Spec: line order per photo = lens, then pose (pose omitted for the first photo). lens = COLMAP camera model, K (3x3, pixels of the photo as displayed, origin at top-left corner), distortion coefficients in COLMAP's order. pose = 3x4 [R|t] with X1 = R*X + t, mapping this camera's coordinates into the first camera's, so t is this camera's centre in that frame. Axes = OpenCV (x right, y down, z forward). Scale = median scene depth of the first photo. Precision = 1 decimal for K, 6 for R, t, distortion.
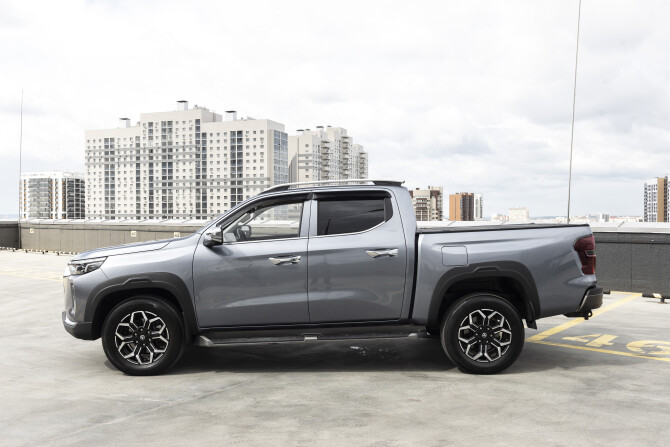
lens RADIAL K [[640.6, 0, 352.0], [0, 640.6, 210.2], [0, 0, 1]] dist [-0.023942, 0.000000]
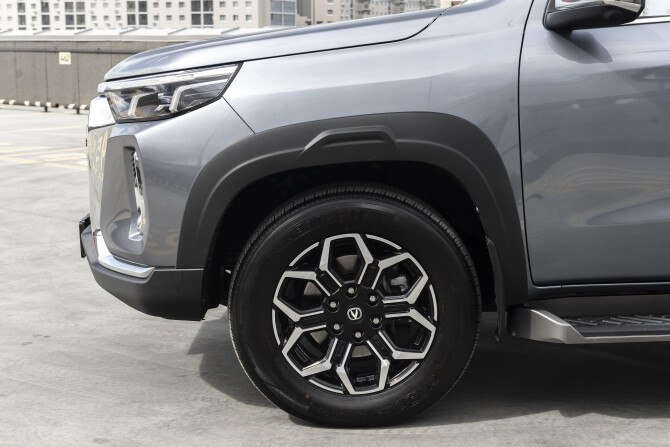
lens RADIAL K [[1068.8, 0, 337.1], [0, 1068.8, 223.2], [0, 0, 1]] dist [-0.026189, 0.000000]
pose [[0.999932, 0.006270, -0.009825, -0.333165], [-0.004534, 0.985836, 0.167650, 0.062556], [0.010737, -0.167594, 0.985798, 0.471635]]
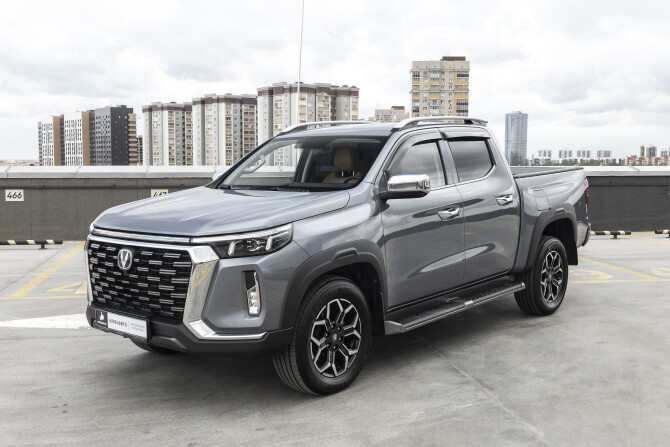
lens RADIAL K [[732.0, 0, 337.2], [0, 732.0, 220.2], [0, 0, 1]] dist [-0.049371, 0.000000]
pose [[0.659908, -0.056374, 0.749229, -0.912883], [-0.013768, 0.996107, 0.087076, 0.005204], [-0.751220, -0.067777, 0.656562, 0.491416]]
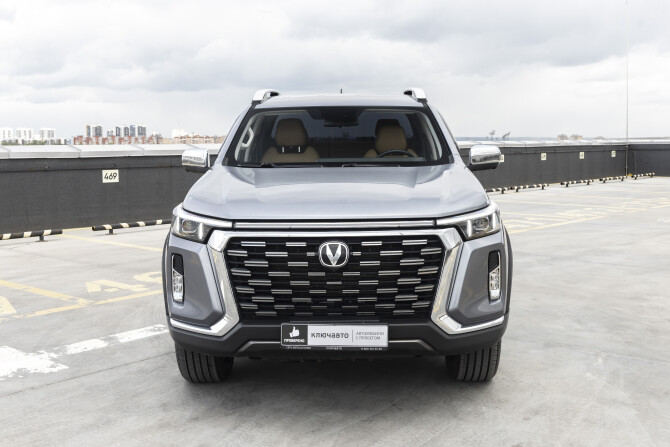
lens RADIAL K [[808.8, 0, 332.9], [0, 808.8, 222.1], [0, 0, 1]] dist [-0.013880, 0.000000]
pose [[0.052945, -0.096152, 0.993958, -1.156754], [-0.010298, 0.995248, 0.096825, 0.023483], [-0.998544, -0.015363, 0.051704, 1.122651]]
